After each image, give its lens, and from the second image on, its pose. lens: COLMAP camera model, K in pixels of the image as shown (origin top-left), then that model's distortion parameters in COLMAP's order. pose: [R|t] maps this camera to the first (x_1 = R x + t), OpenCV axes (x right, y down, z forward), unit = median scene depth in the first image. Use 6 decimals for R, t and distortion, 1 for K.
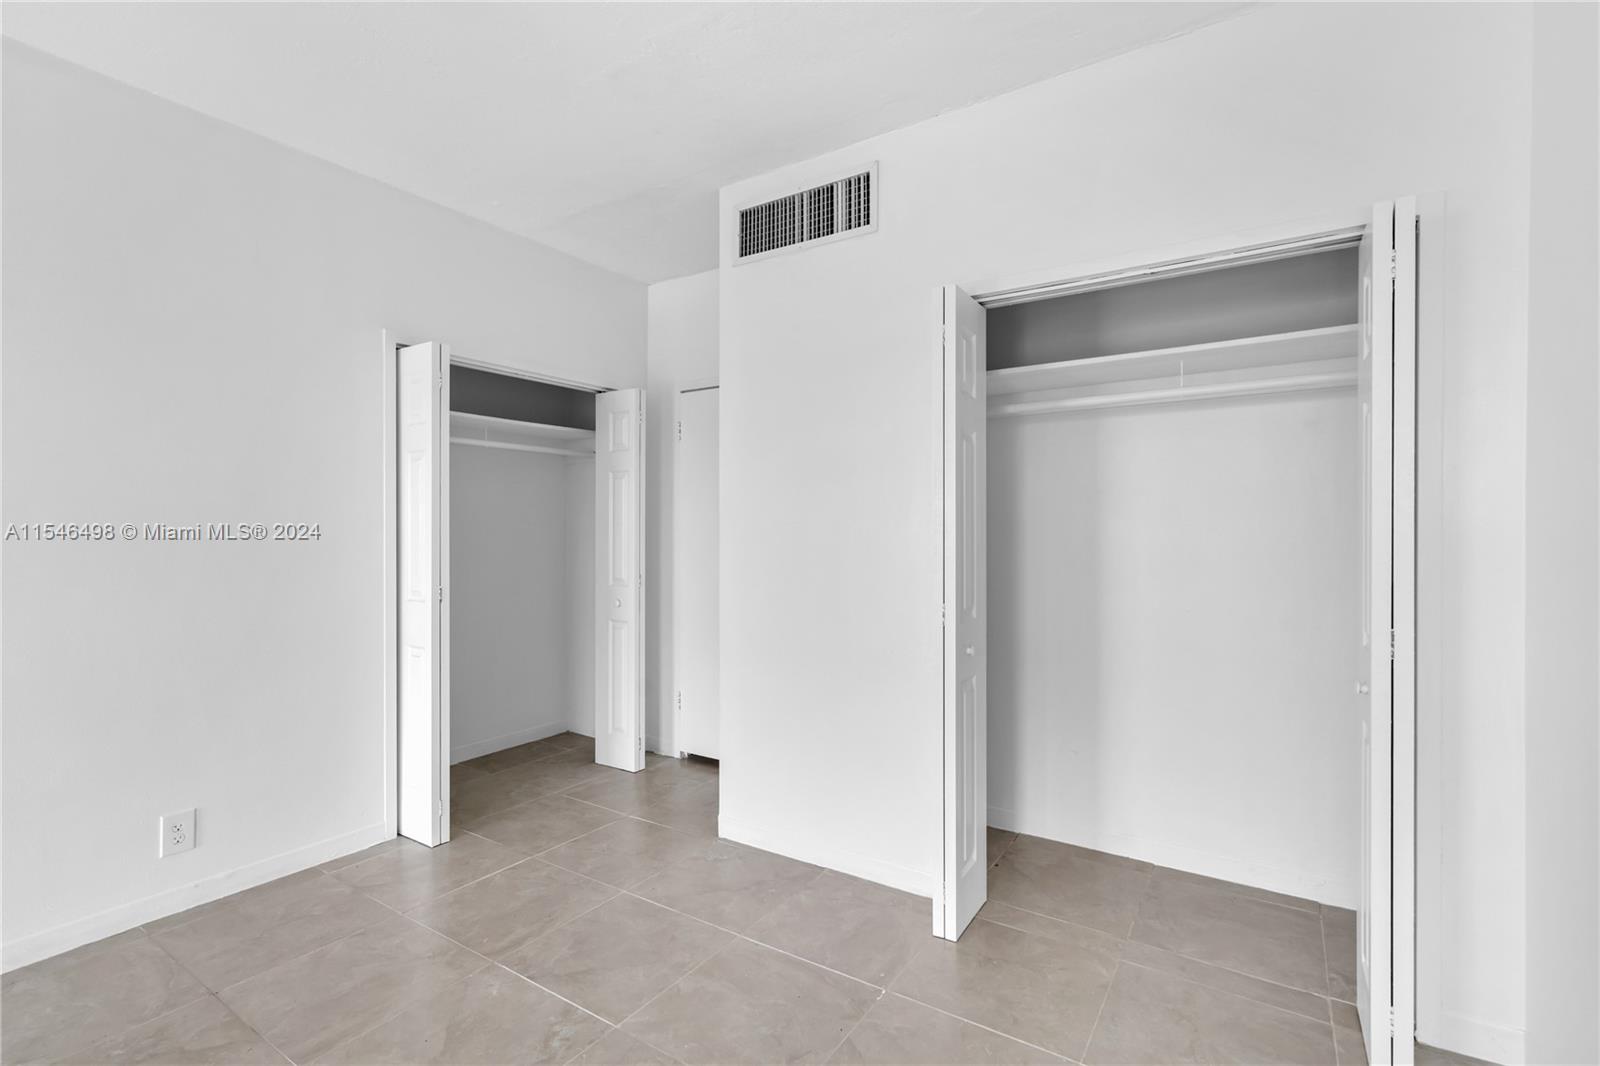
lens RADIAL K [[738.2, 0, 802.8], [0, 738.2, 535.9], [0, 0, 1]] dist [0.001252, 0.000597]
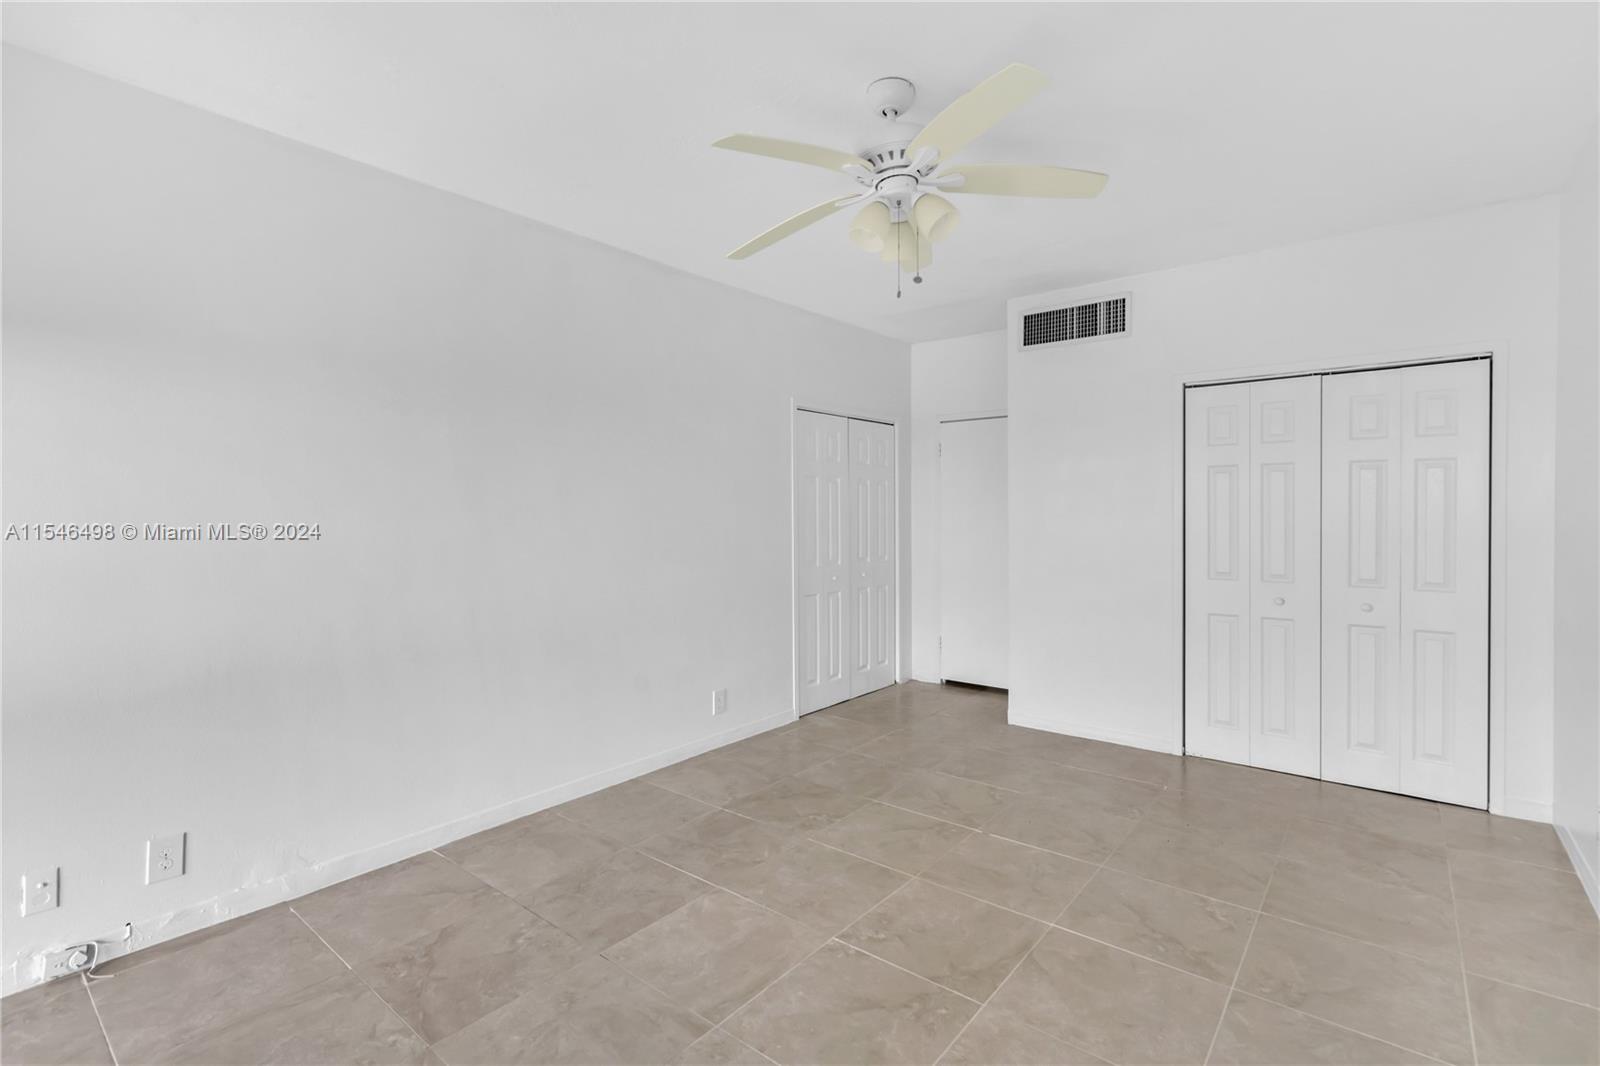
lens RADIAL K [[733.1, 0, 793.9], [0, 733.1, 525.8], [0, 0, 1]] dist [-0.000328, -0.000170]
pose [[0.994411, -0.003275, -0.105525, -0.423618], [0.004922, 0.999870, 0.015352, -0.032800], [0.105461, -0.015786, 0.994298, -0.601153]]
